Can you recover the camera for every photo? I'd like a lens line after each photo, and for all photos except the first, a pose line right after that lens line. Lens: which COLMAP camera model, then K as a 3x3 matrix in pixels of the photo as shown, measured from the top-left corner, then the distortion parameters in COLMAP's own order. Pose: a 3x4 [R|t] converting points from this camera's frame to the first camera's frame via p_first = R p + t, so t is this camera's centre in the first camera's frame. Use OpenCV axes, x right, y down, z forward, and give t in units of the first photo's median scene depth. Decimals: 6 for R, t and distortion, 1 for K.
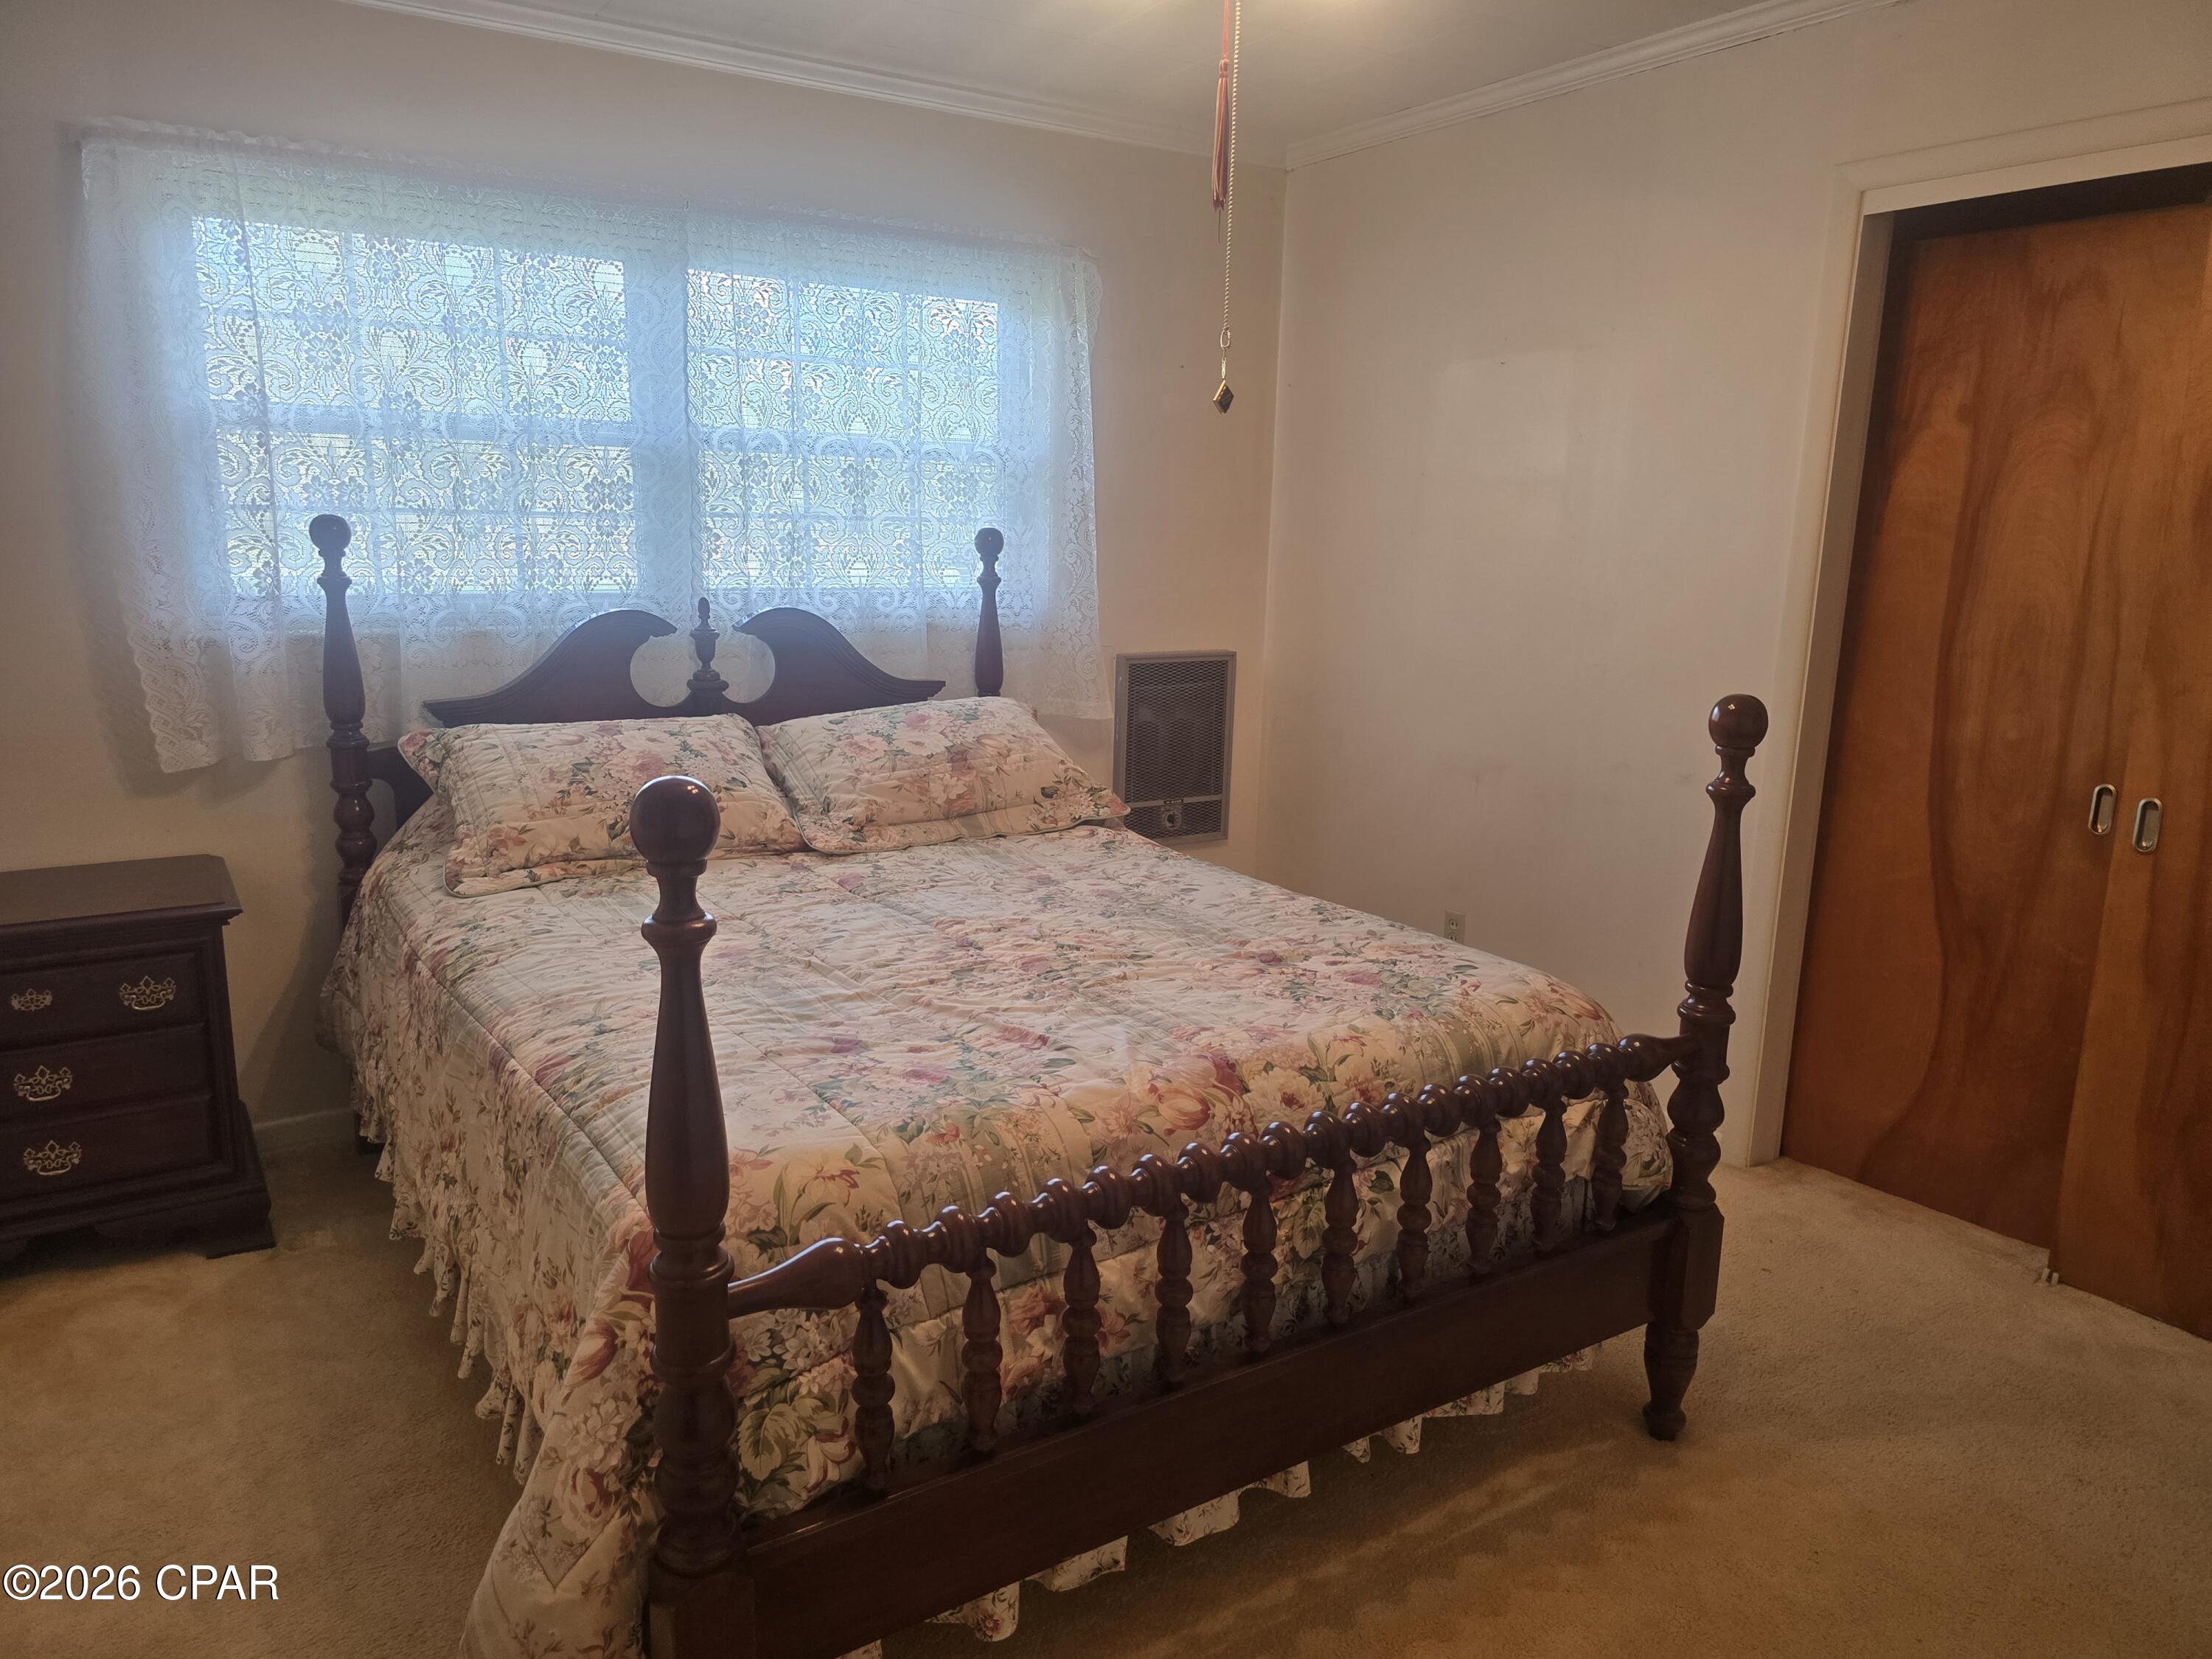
lens RADIAL K [[1481.6, 0, 1090.1], [0, 1481.6, 835.9], [0, 0, 1]] dist [0.066981, -0.060349]
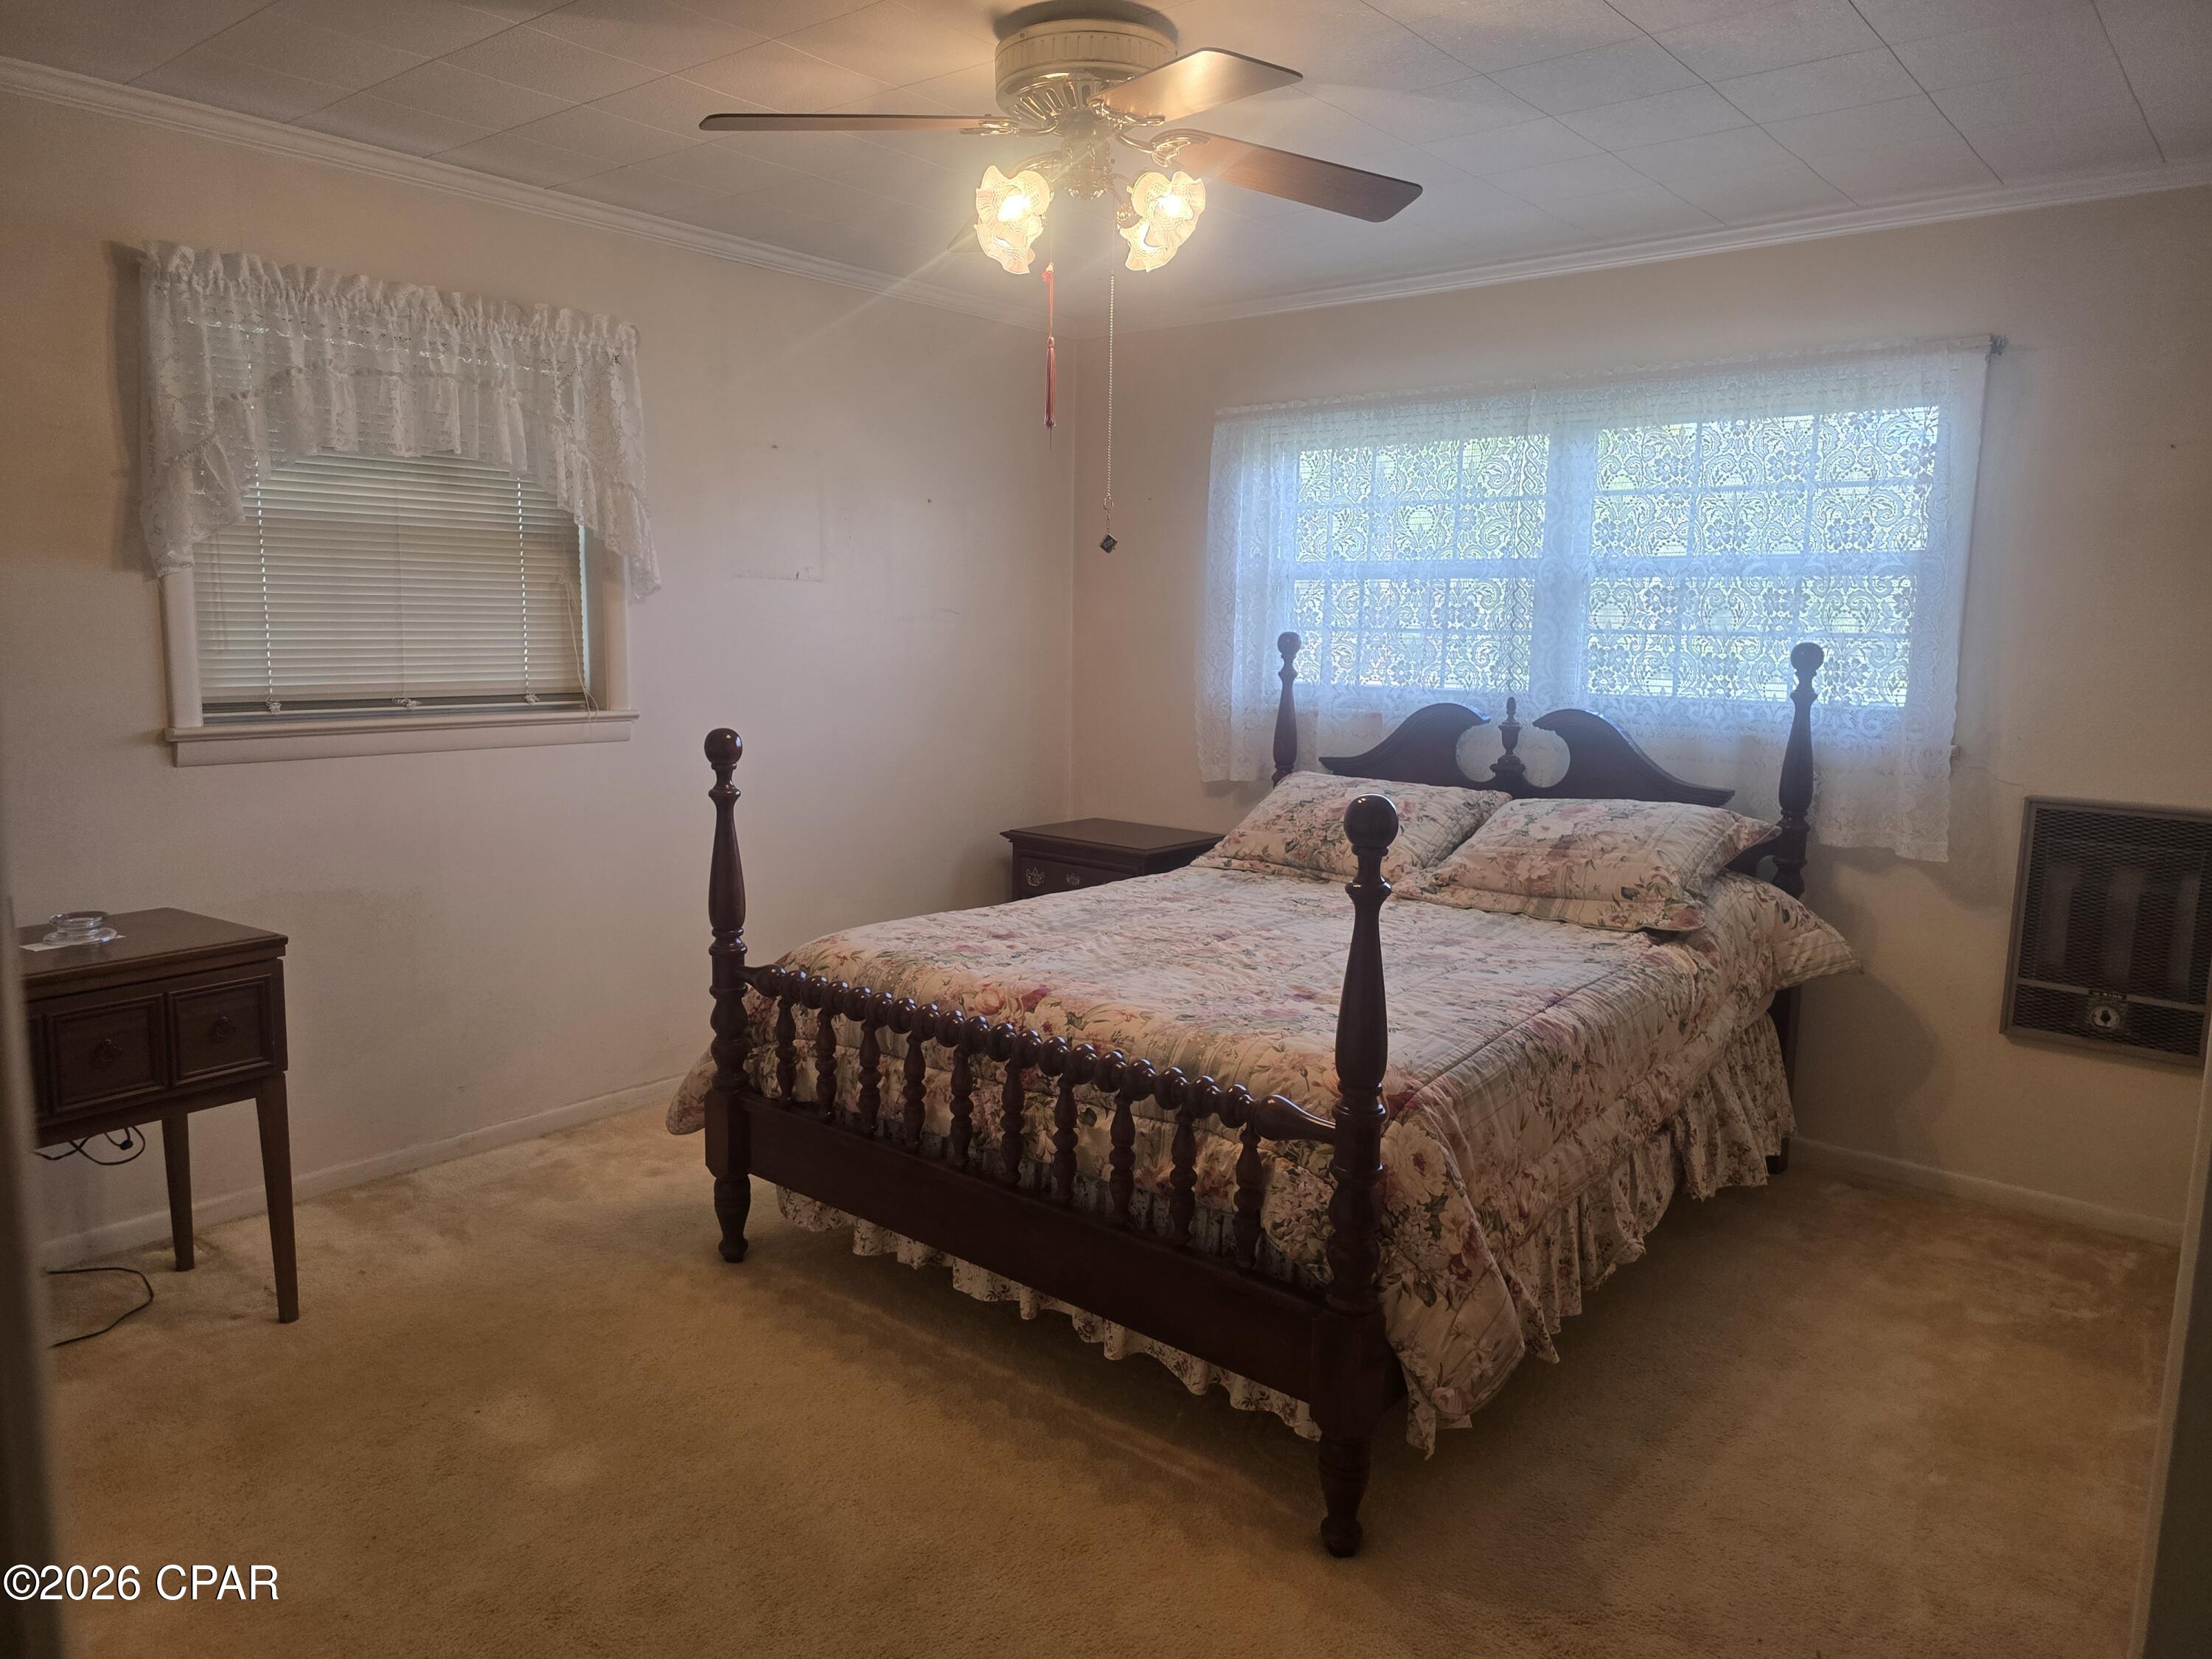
lens RADIAL K [[1481.6, 0, 1086.4], [0, 1481.6, 820.5], [0, 0, 1]] dist [0.066981, -0.060349]
pose [[0.299521, 0.118094, -0.946753, 0.855318], [-0.210480, 0.976041, 0.055159, -0.058299], [0.930583, 0.182751, 0.317201, 0.324748]]
